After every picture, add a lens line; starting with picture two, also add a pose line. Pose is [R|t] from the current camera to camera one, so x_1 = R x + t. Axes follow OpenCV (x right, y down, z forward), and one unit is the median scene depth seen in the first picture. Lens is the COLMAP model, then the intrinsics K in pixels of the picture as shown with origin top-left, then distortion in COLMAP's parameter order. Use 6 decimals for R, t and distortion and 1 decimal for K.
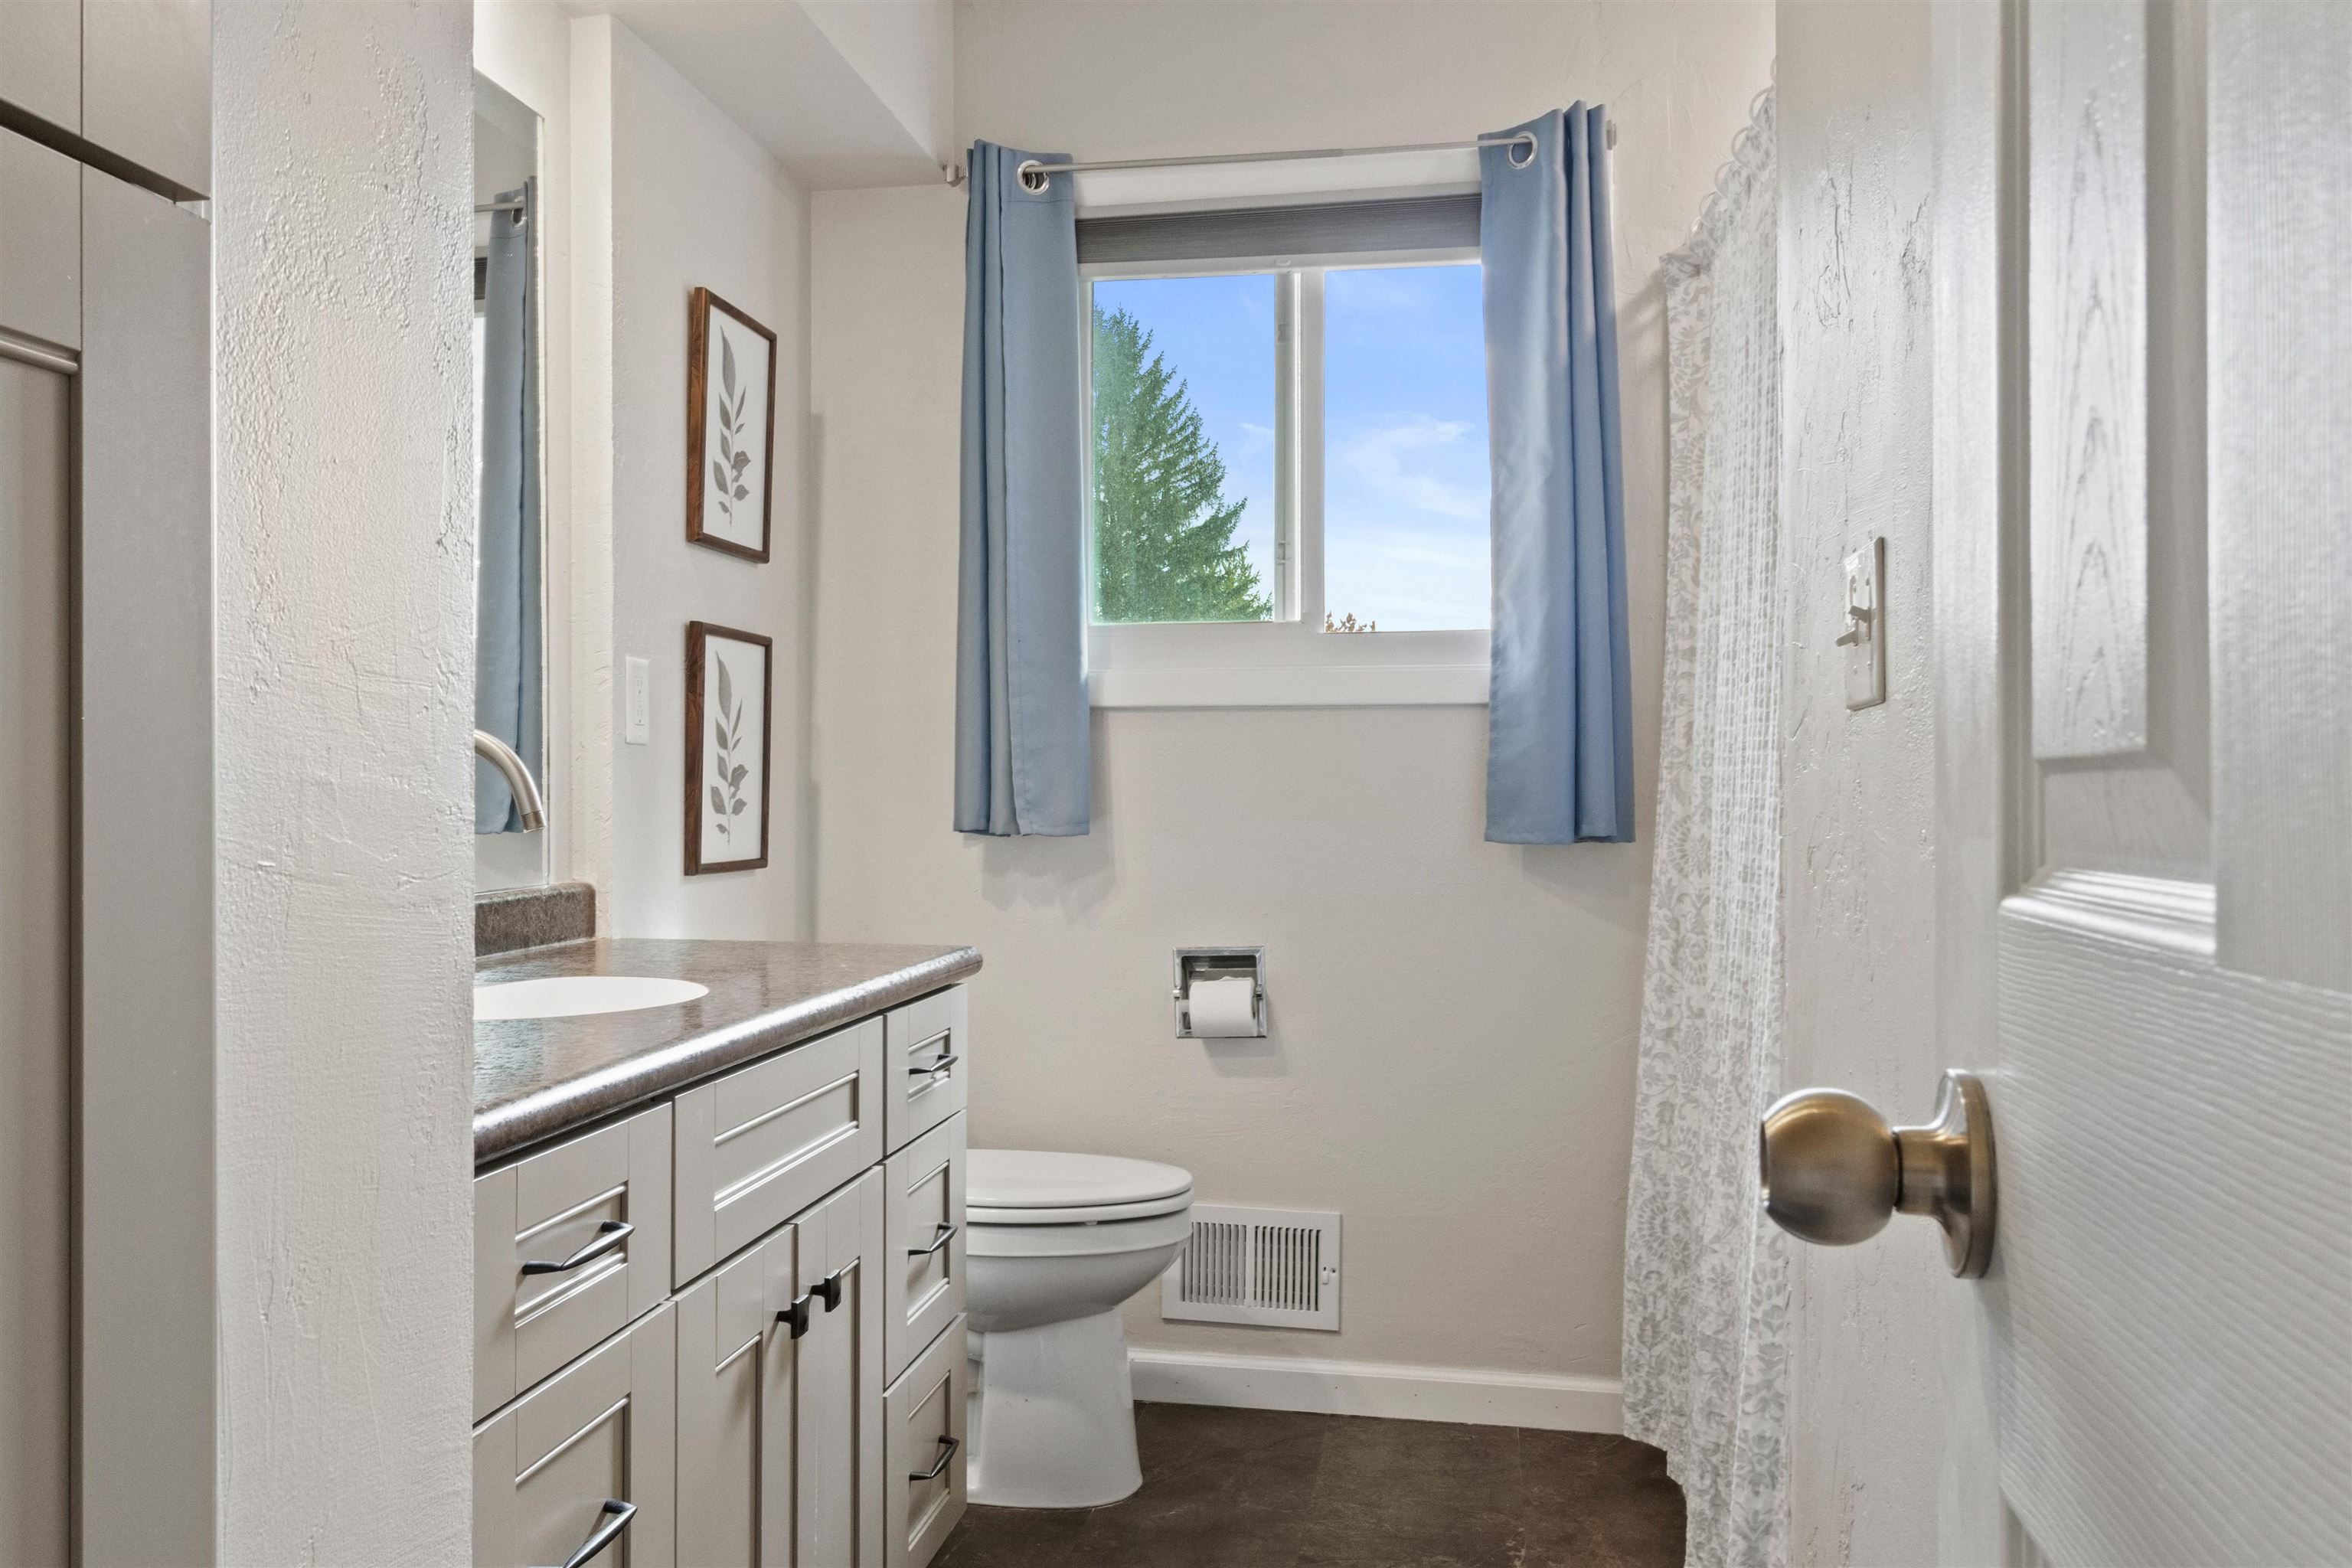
lens RADIAL K [[1678.9, 0, 1172.9], [0, 1678.9, 787.6], [0, 0, 1]] dist [0.000008, -0.000499]
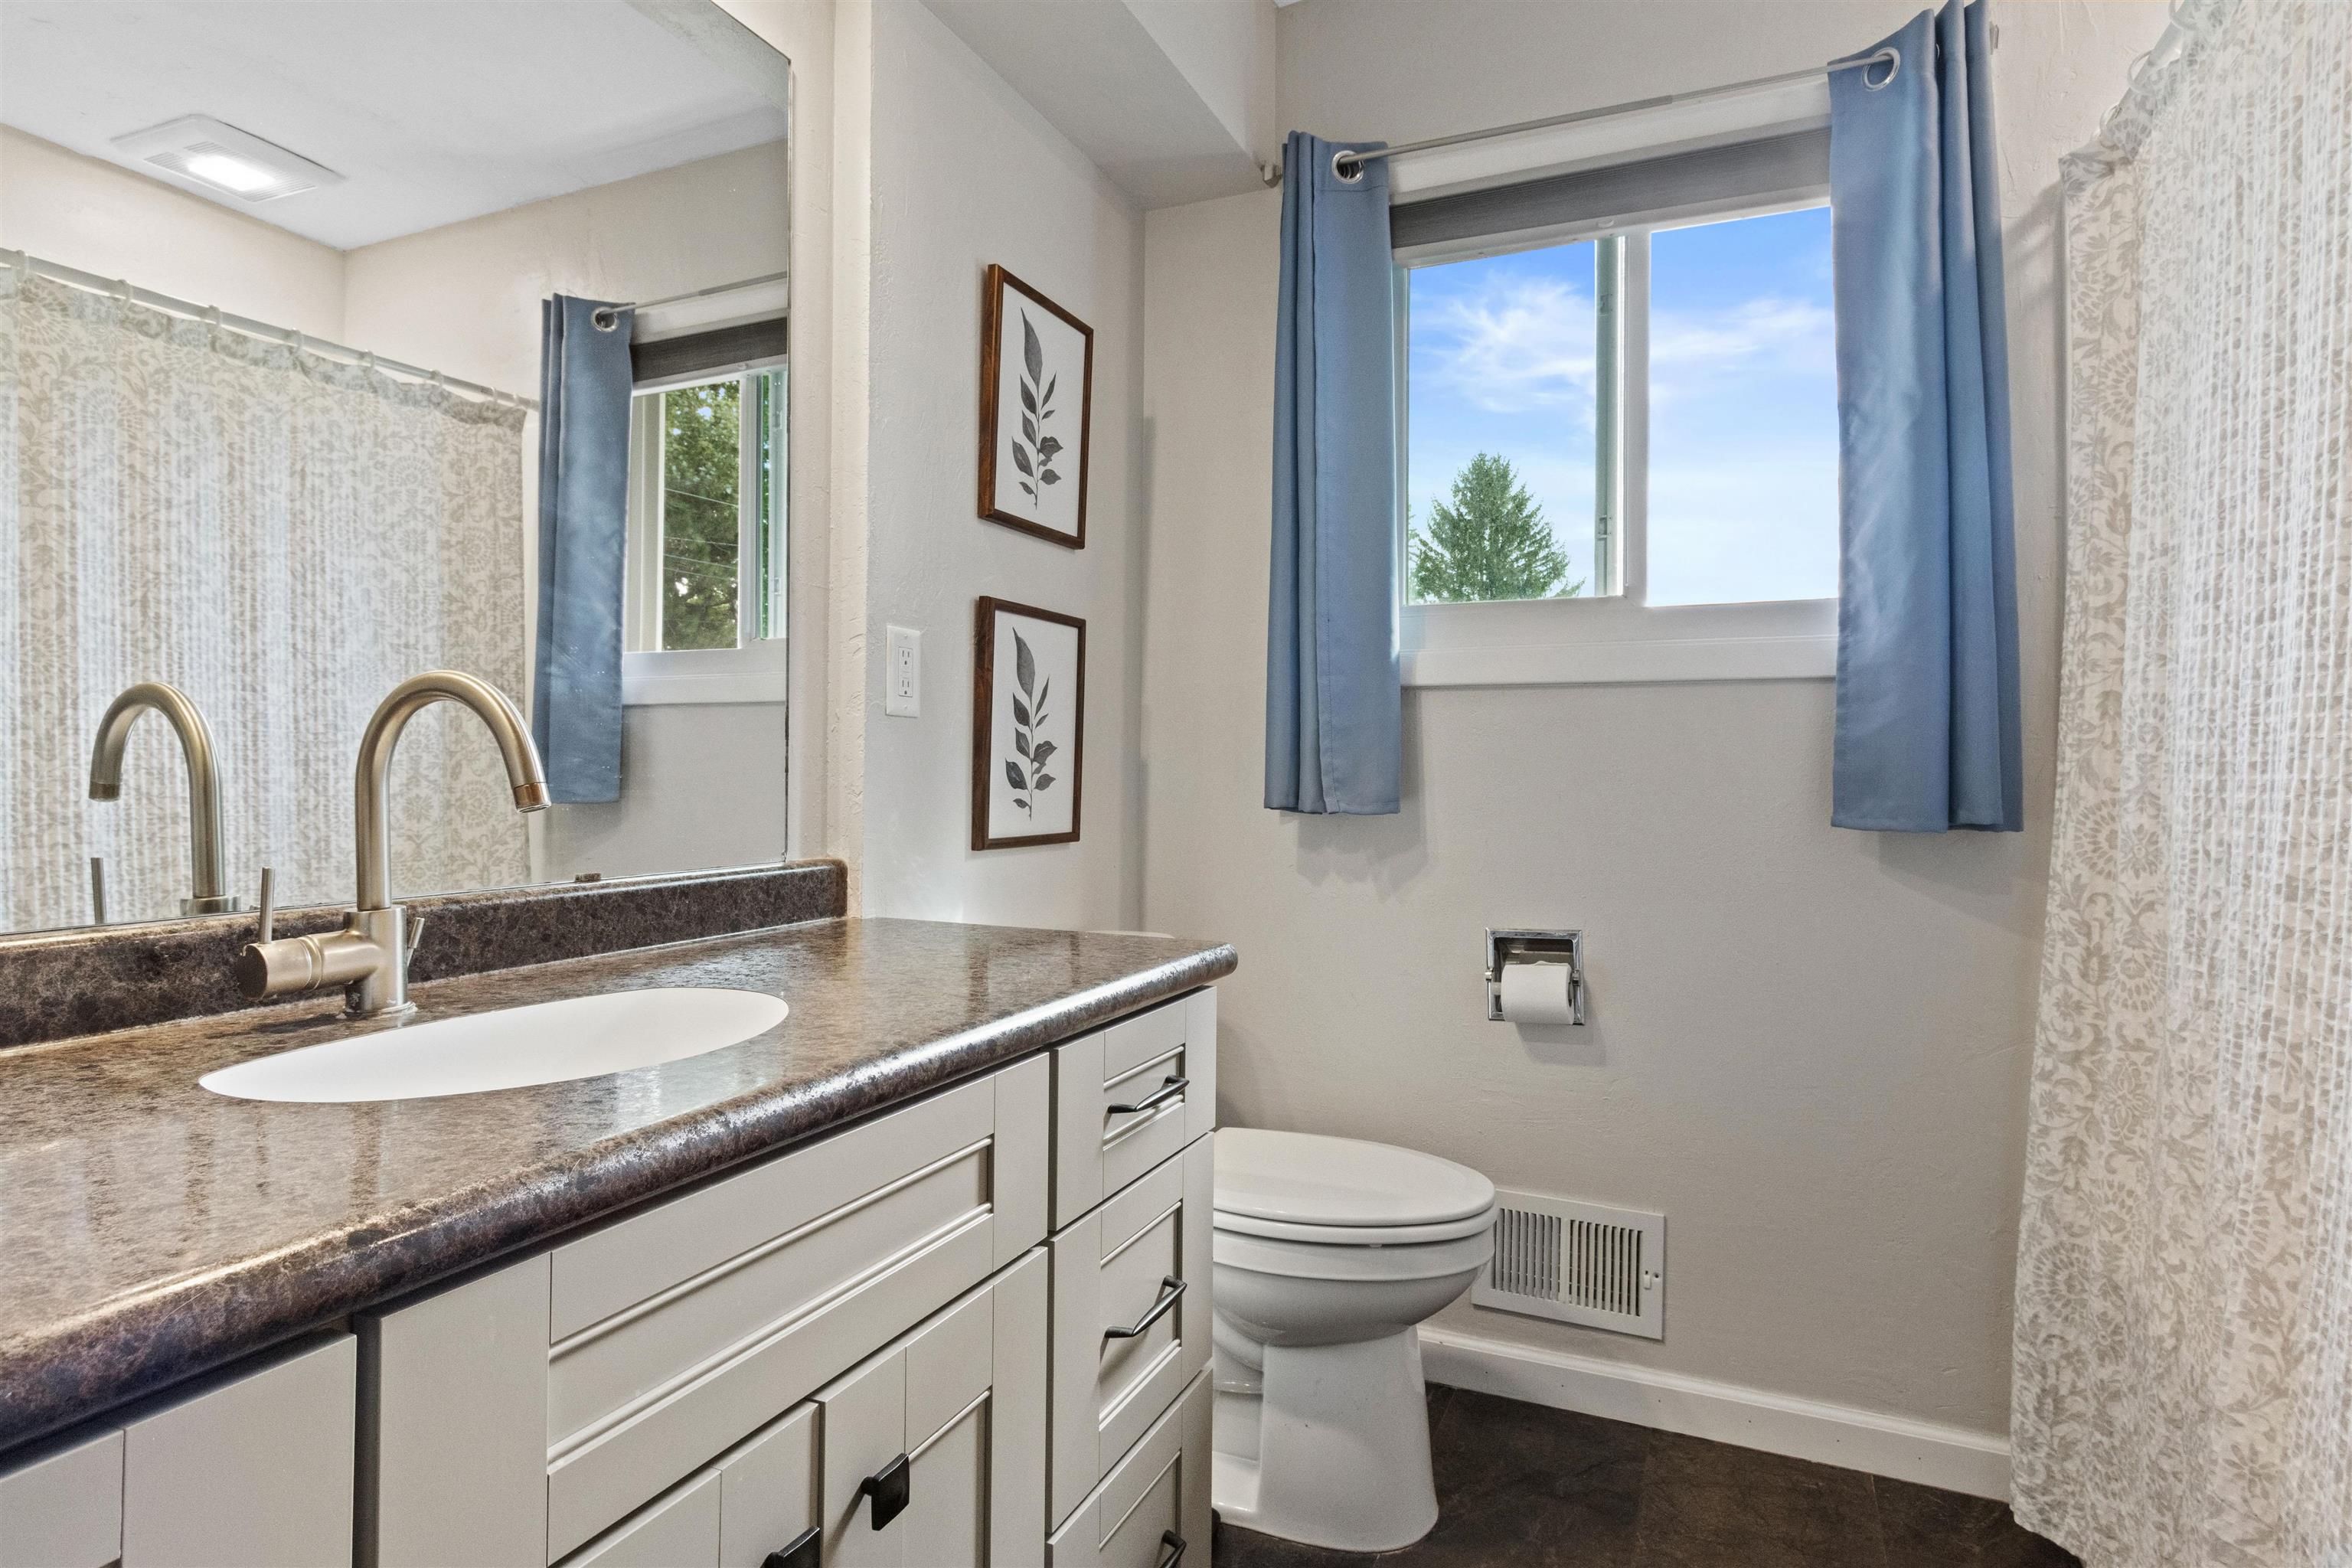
lens RADIAL K [[1292.9, 0, 1175.6], [0, 1292.9, 762.7], [0, 0, 1]] dist [-0.001051, -0.000858]
pose [[0.967018, 0.004341, -0.254670, 0.019202], [-0.005800, 0.999971, -0.004980, 0.002927], [0.254641, 0.006293, 0.967015, 0.243326]]
